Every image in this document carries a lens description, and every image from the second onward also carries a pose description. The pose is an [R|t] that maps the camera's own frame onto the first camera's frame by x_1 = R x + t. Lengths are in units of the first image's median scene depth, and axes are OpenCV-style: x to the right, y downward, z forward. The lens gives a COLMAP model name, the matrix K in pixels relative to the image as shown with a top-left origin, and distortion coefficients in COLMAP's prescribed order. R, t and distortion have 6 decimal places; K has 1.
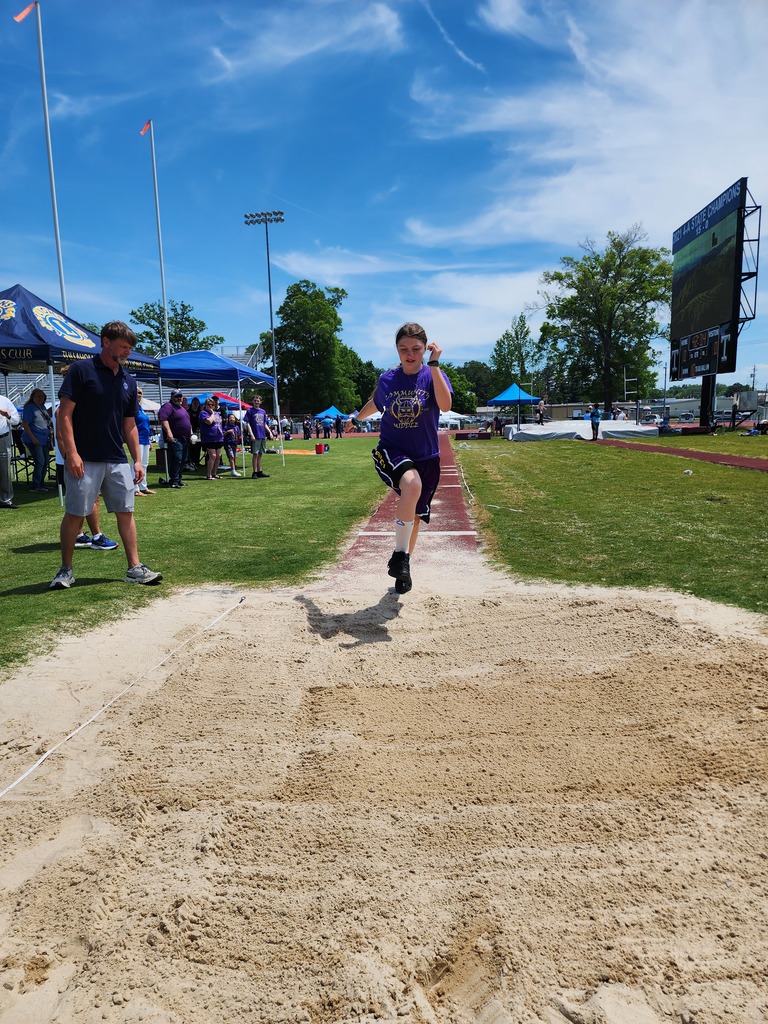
lens RADIAL K [[708.7, 0, 382.6], [0, 708.7, 550.1], [0, 0, 1]] dist [0.236661, -0.231115]
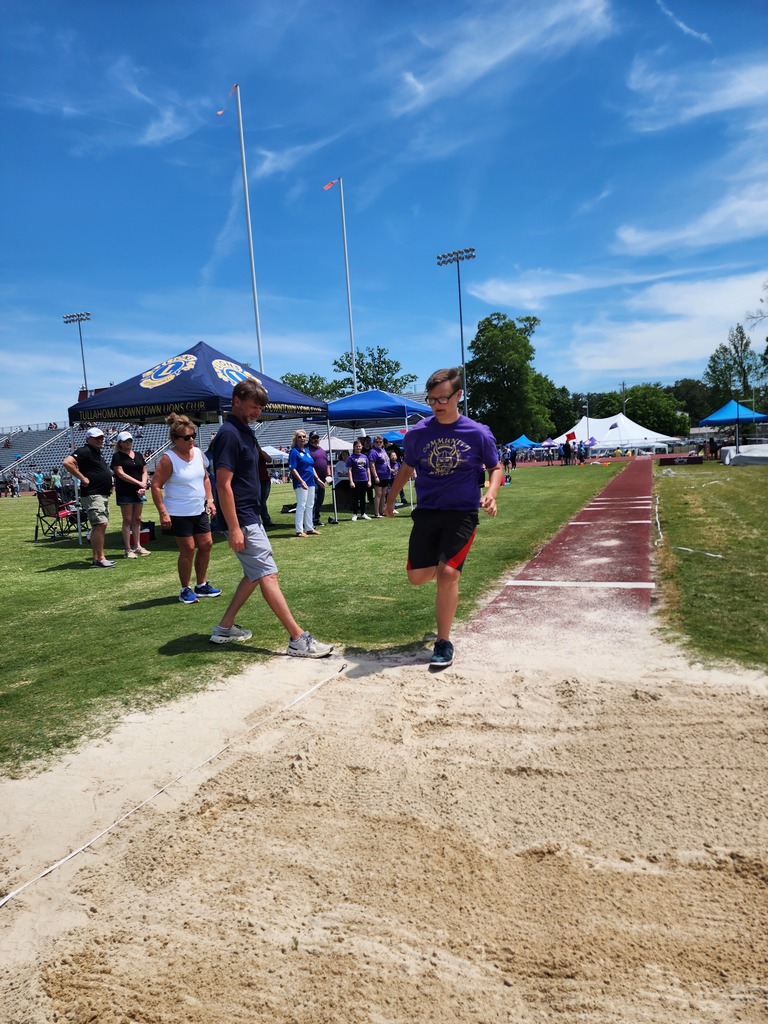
lens RADIAL K [[702.0, 0, 386.3], [0, 702.0, 546.1], [0, 0, 1]] dist [0.226536, -0.233885]
pose [[0.962777, 0.002763, -0.270283, 0.068524], [-0.014822, 0.998983, -0.042585, -0.034329], [0.269891, 0.045006, 0.961839, 0.134258]]
